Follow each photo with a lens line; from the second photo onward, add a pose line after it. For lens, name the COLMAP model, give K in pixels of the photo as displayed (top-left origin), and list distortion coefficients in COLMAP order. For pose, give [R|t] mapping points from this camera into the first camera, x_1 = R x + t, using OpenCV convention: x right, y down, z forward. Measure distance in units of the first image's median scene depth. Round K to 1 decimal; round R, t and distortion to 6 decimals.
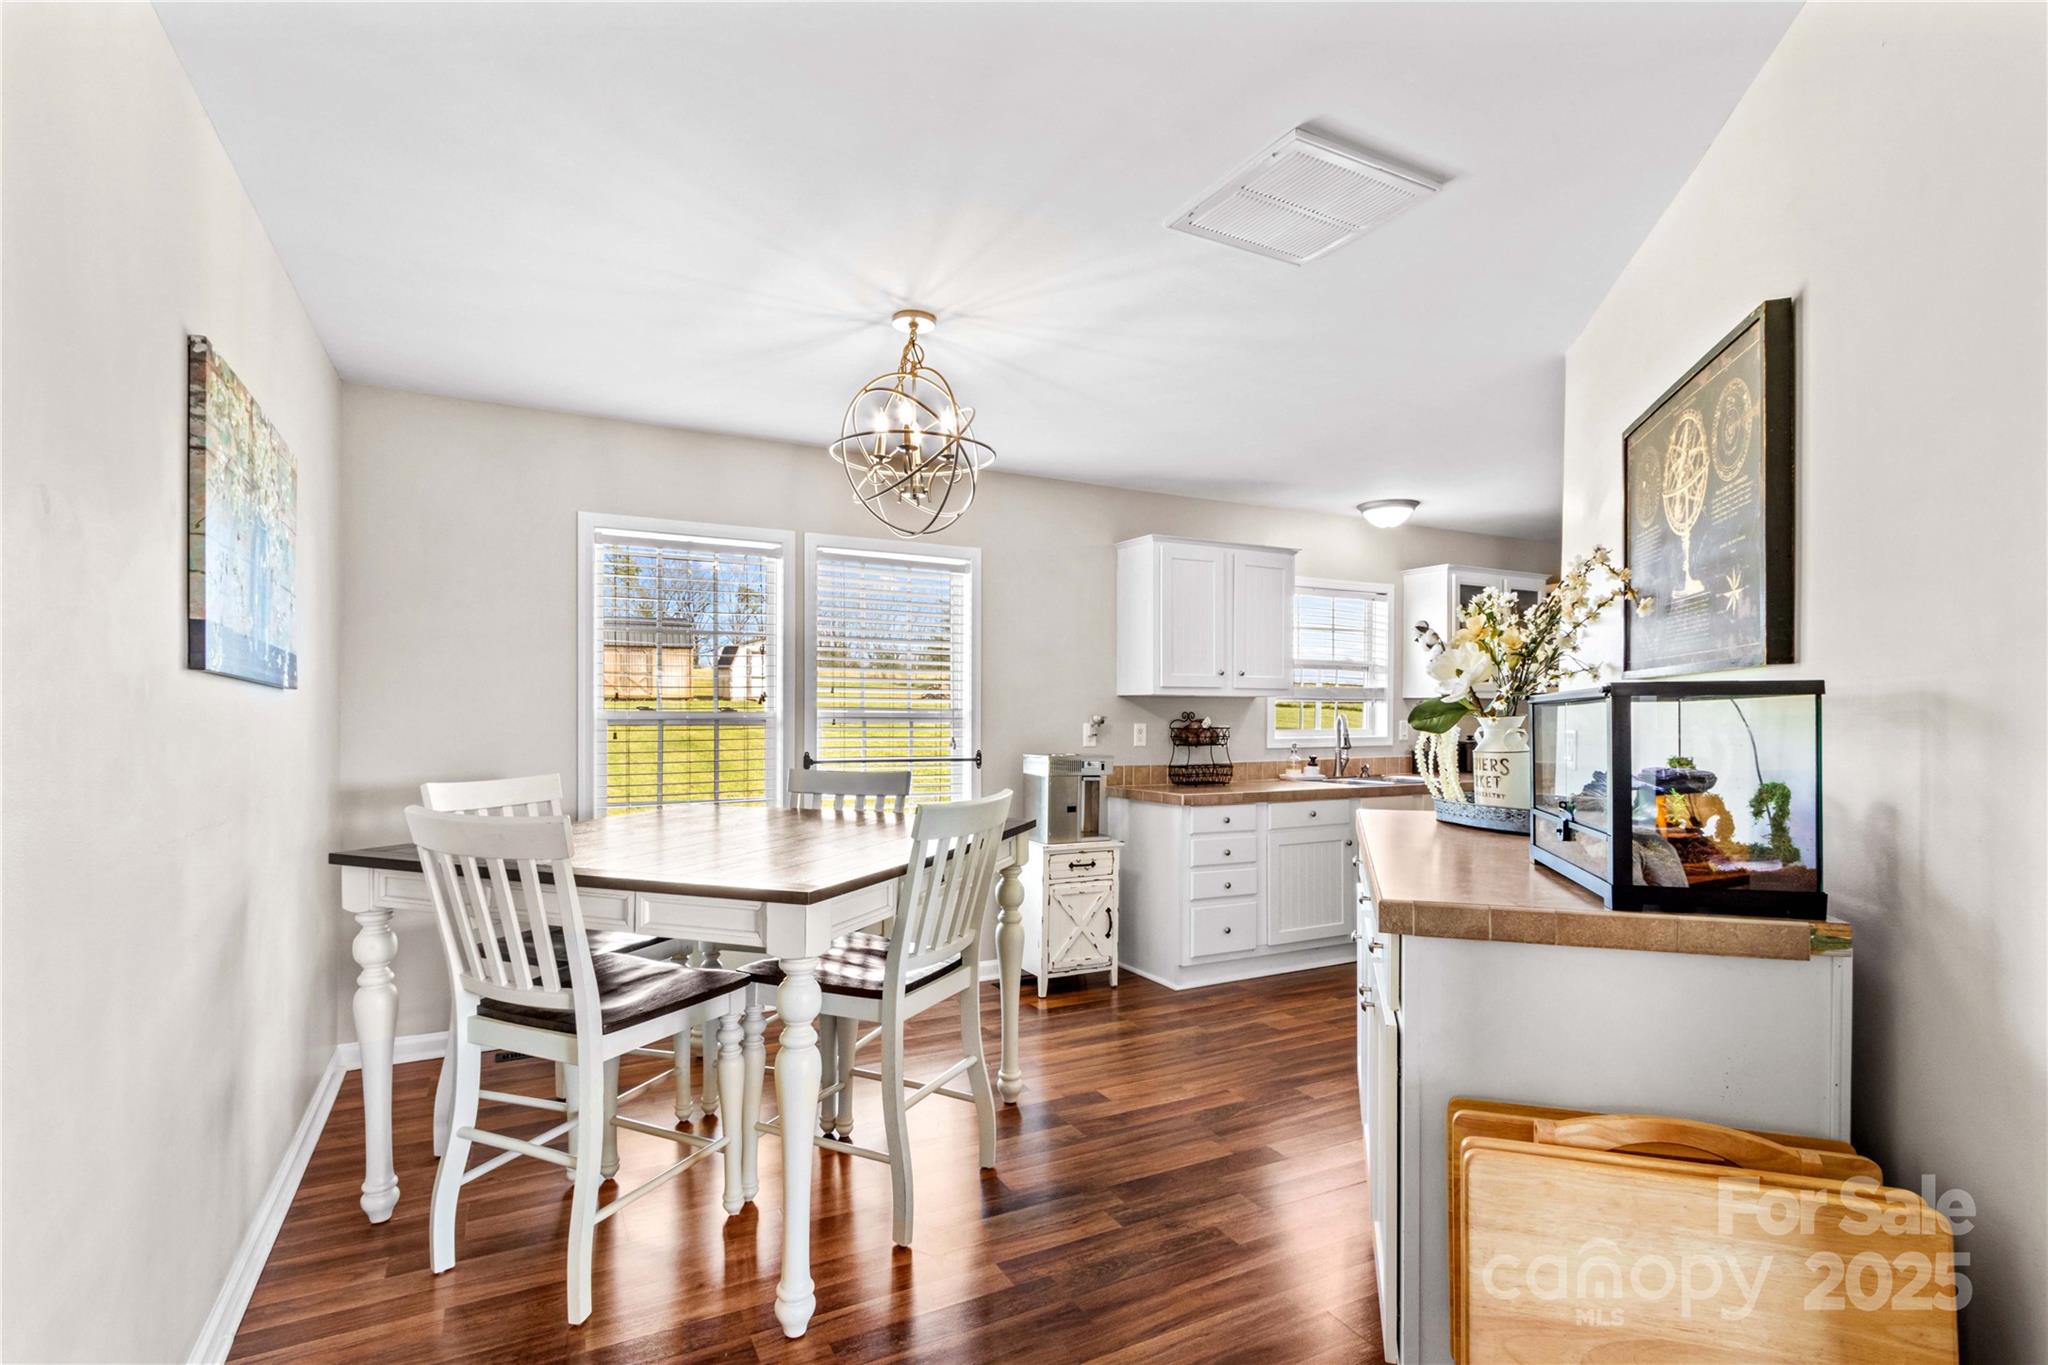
lens RADIAL K [[955.6, 0, 1041.6], [0, 955.6, 712.3], [0, 0, 1]] dist [-0.000651, 0.000434]
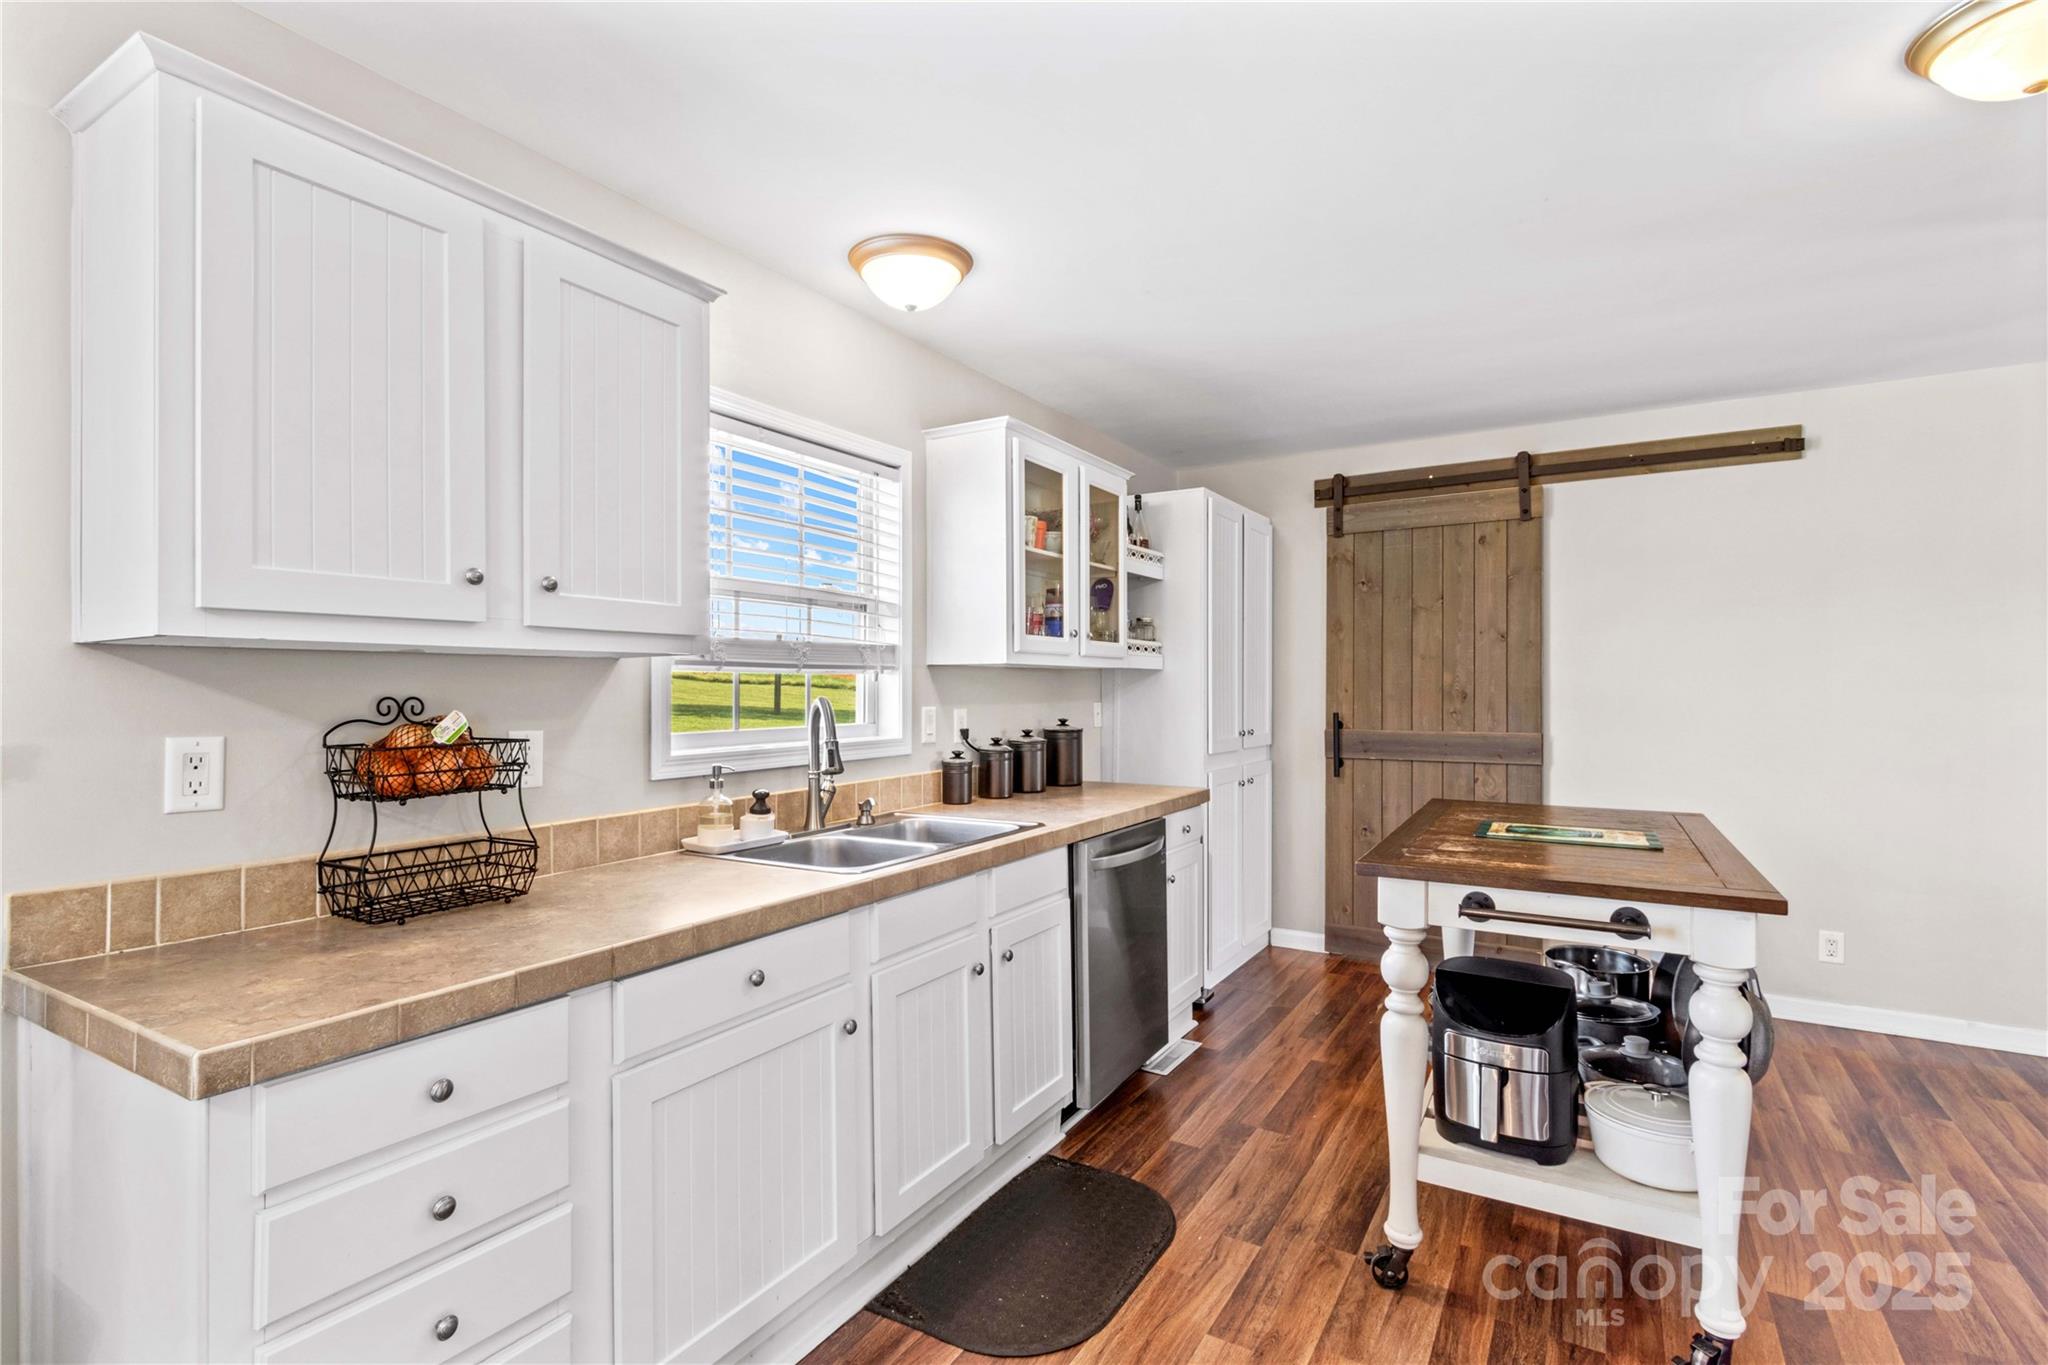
lens RADIAL K [[955.6, 0, 1029.7], [0, 955.6, 687.0], [0, 0, 1]] dist [-0.000651, 0.000434]
pose [[0.856562, -0.007859, 0.515985, 0.168294], [0.010541, 0.999942, -0.002268, -0.000675], [-0.515937, 0.007381, 0.856595, 0.574521]]
